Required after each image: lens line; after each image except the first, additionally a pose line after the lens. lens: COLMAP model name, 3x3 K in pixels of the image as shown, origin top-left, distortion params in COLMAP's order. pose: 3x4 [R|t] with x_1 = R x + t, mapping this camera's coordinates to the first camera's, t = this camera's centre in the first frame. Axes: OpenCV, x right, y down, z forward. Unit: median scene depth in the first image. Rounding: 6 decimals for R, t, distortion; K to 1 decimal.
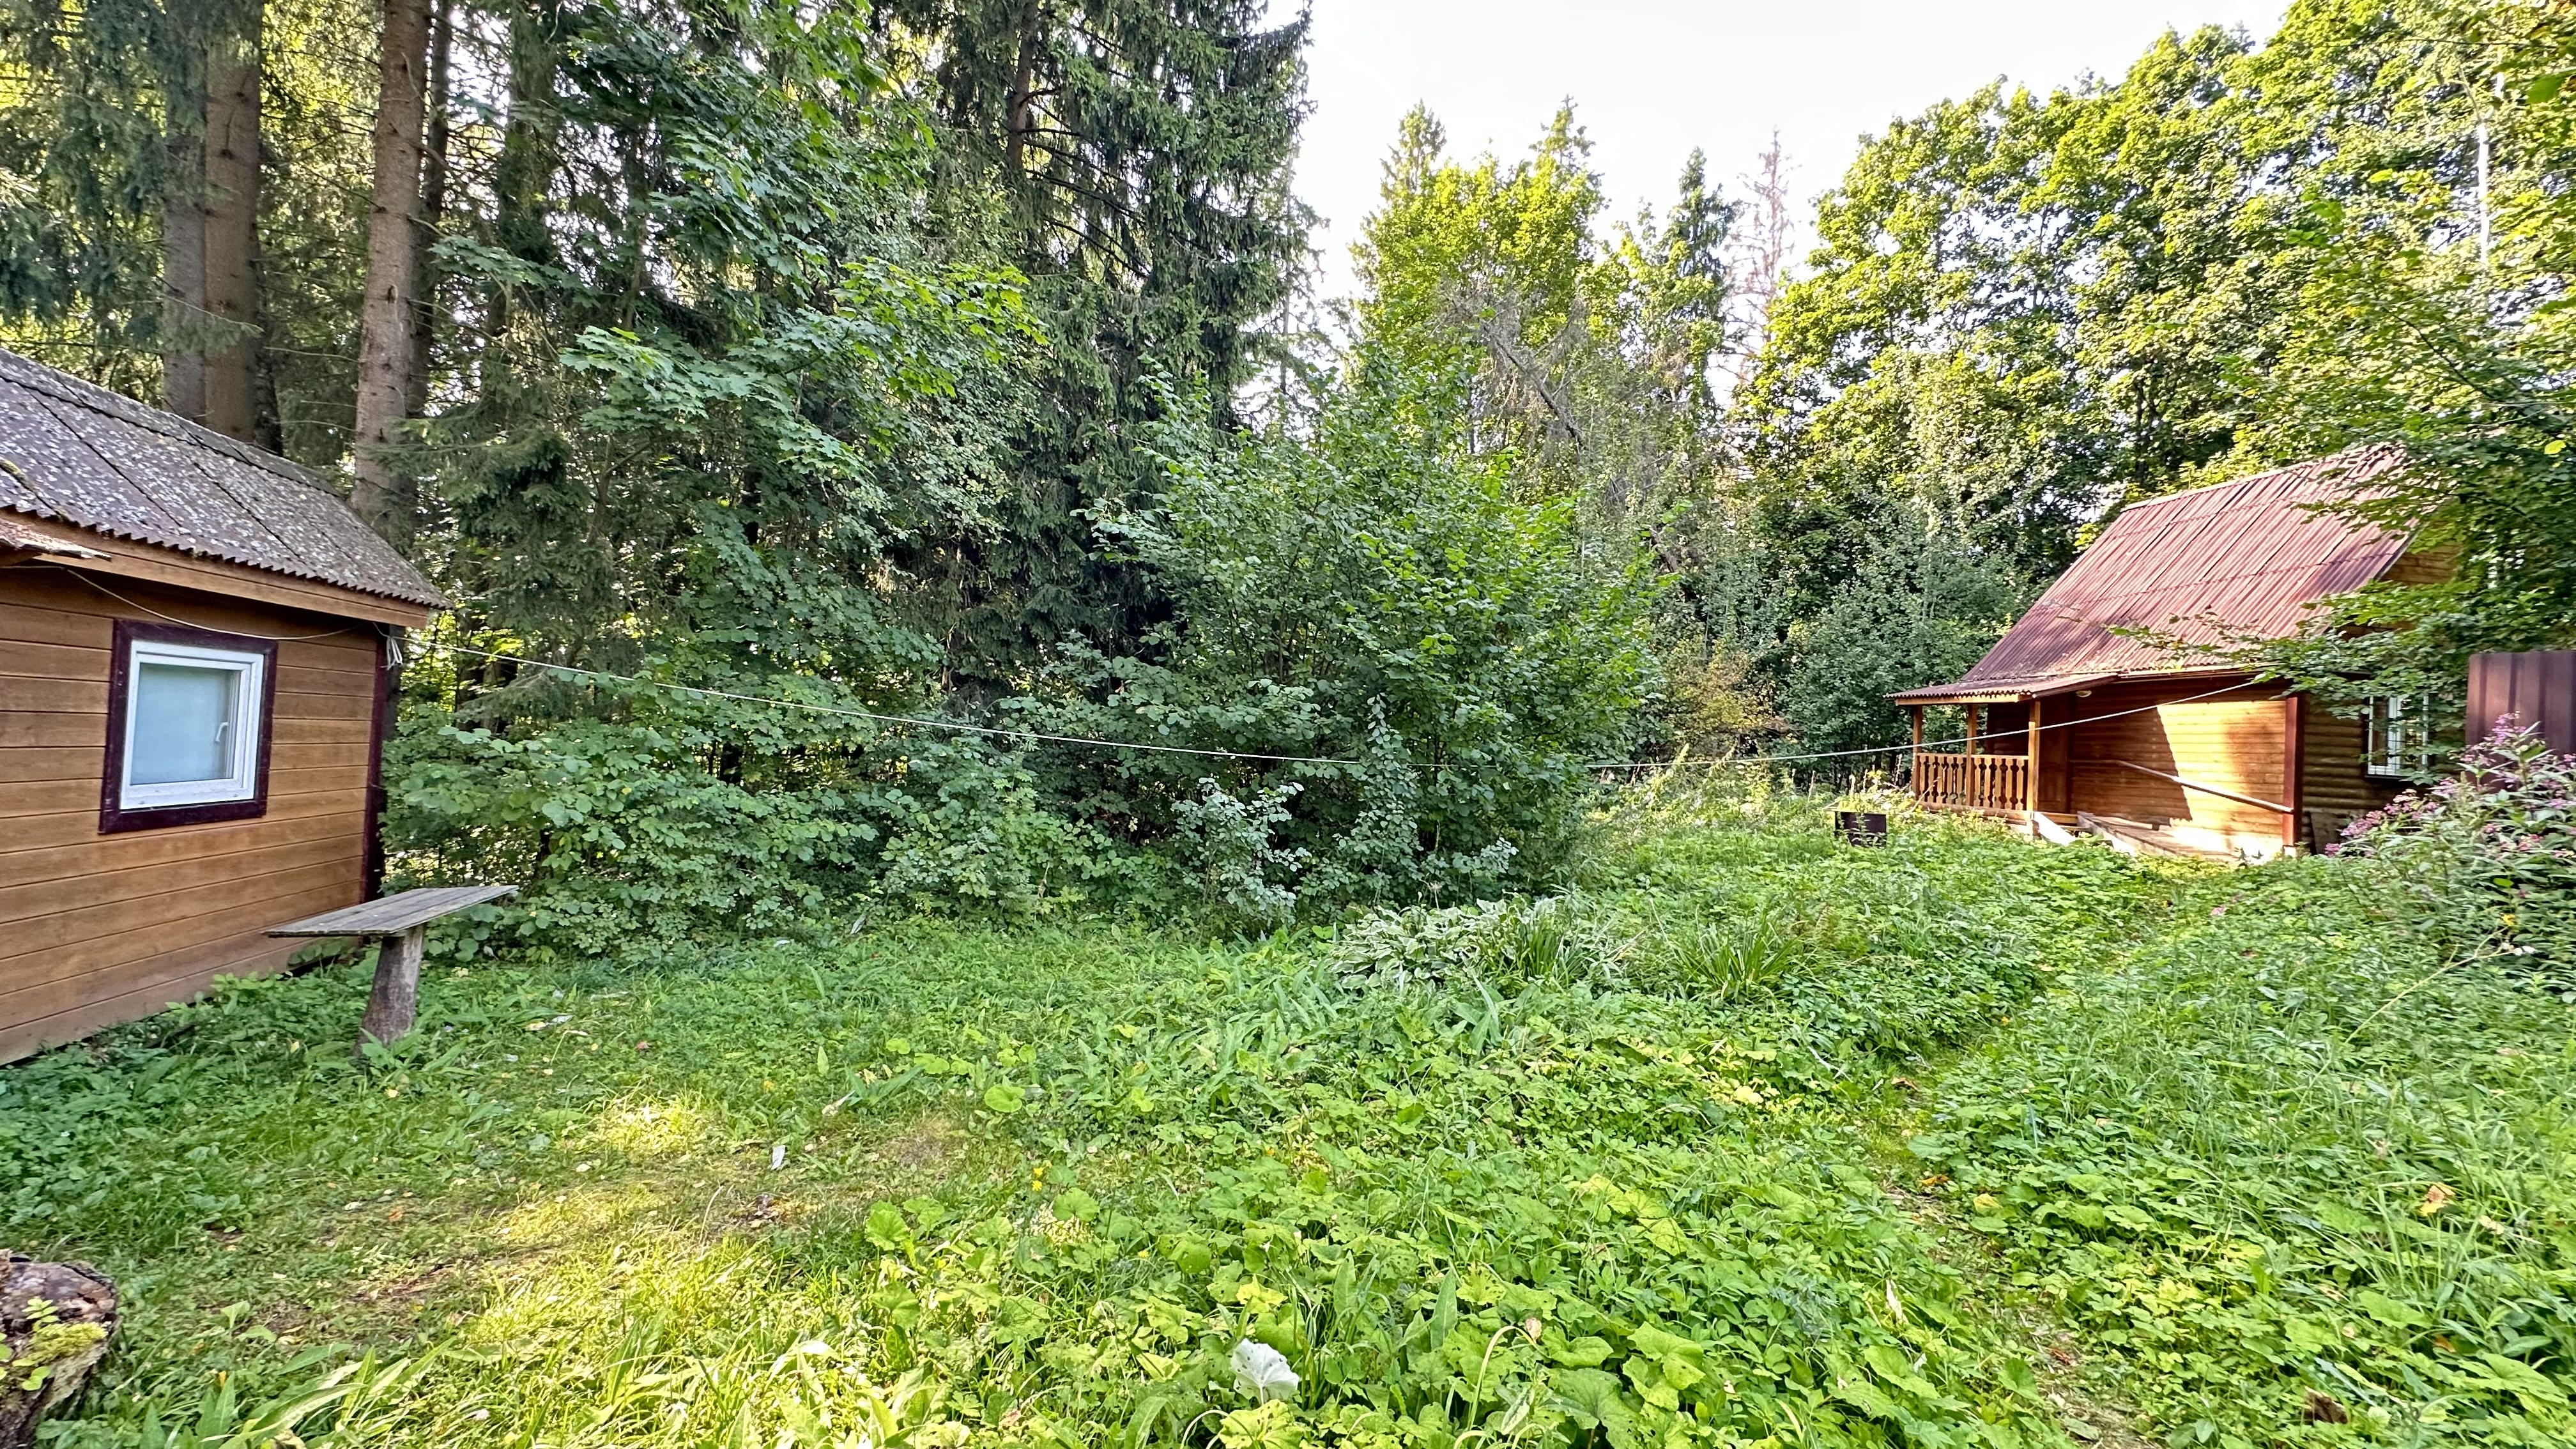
lens RADIAL K [[1037.6, 0, 1288.0], [0, 1037.6, 724.5], [0, 0, 1]] dist [-0.001475, -0.000259]
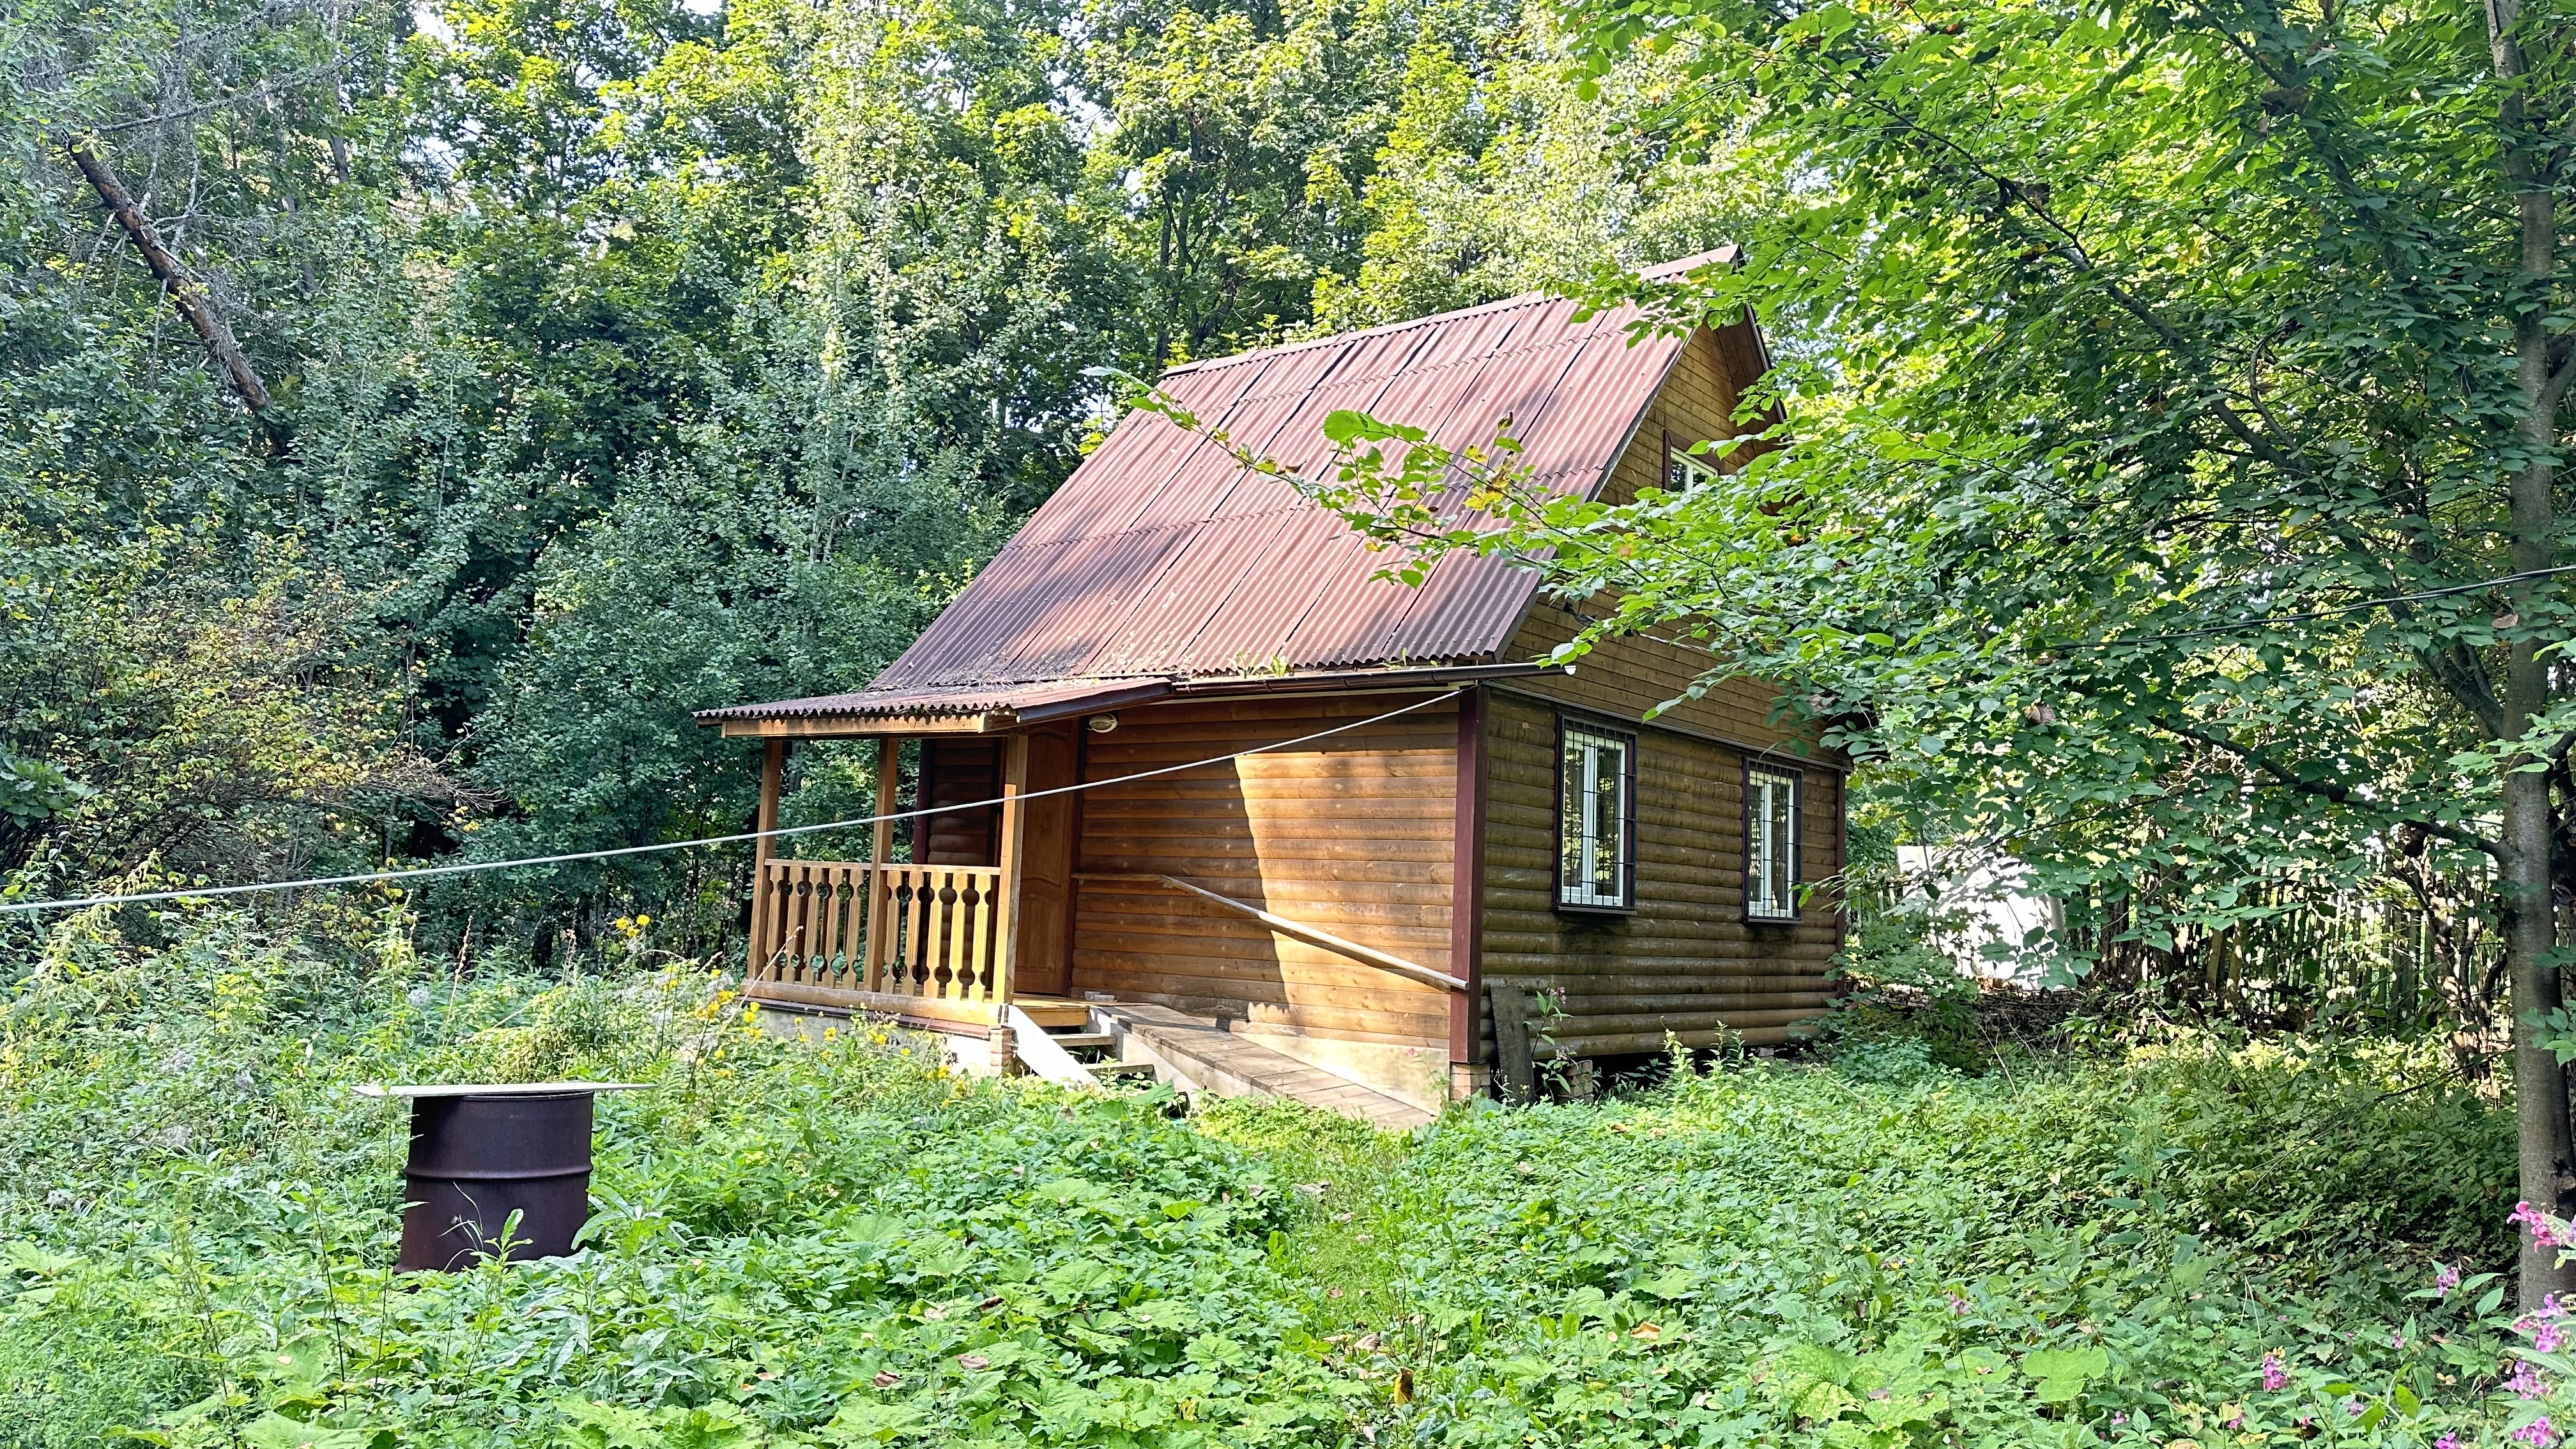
lens RADIAL K [[1851.5, 0, 1296.2], [0, 1851.5, 711.3], [0, 0, 1]] dist [0.173263, -0.241839]
pose [[0.705943, 0.055222, 0.706113, 0.265337], [-0.022802, 0.998211, -0.055269, 0.006696], [-0.707902, 0.022916, 0.705939, 0.384126]]
